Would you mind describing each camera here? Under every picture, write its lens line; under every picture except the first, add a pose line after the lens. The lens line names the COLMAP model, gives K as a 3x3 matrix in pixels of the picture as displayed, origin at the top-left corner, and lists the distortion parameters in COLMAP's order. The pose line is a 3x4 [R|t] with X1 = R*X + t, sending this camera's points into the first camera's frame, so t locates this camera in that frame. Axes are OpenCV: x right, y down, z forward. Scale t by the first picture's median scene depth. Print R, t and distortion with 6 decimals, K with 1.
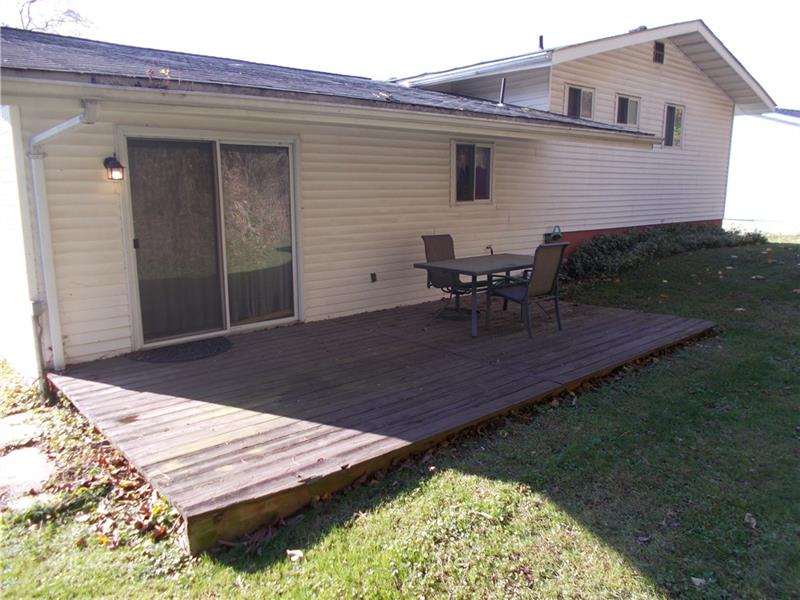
lens RADIAL K [[613.9, 0, 400.0], [0, 613.9, 300.0], [0, 0, 1]] dist [0.003524, 0.002954]
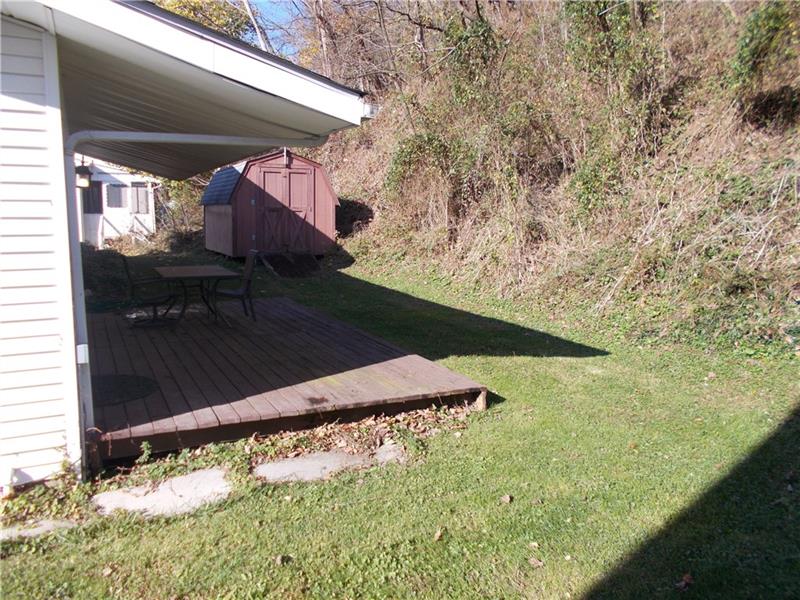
lens RADIAL K [[613.9, 0, 400.0], [0, 613.9, 300.0], [0, 0, 1]] dist [0.003524, 0.002954]
pose [[0.236378, -0.124066, 0.963708, -0.948807], [0.164960, 0.982541, 0.086029, -0.041323], [-0.957556, 0.138638, 0.252717, 0.341372]]
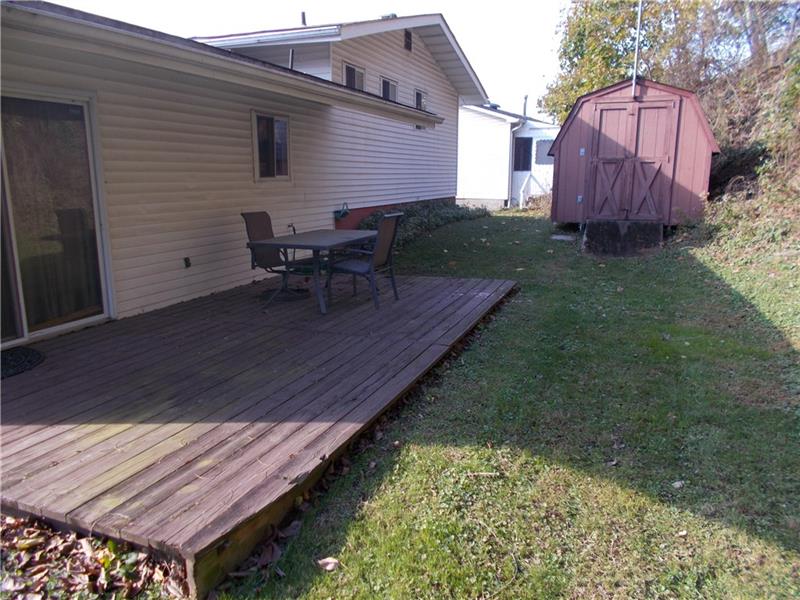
lens RADIAL K [[613.9, 0, 400.0], [0, 613.9, 300.0], [0, 0, 1]] dist [0.003524, 0.002954]
pose [[0.893947, -0.091046, 0.438827, -0.190109], [0.082639, 0.995845, 0.038267, 0.010720], [-0.440488, 0.002056, 0.897756, 0.082566]]
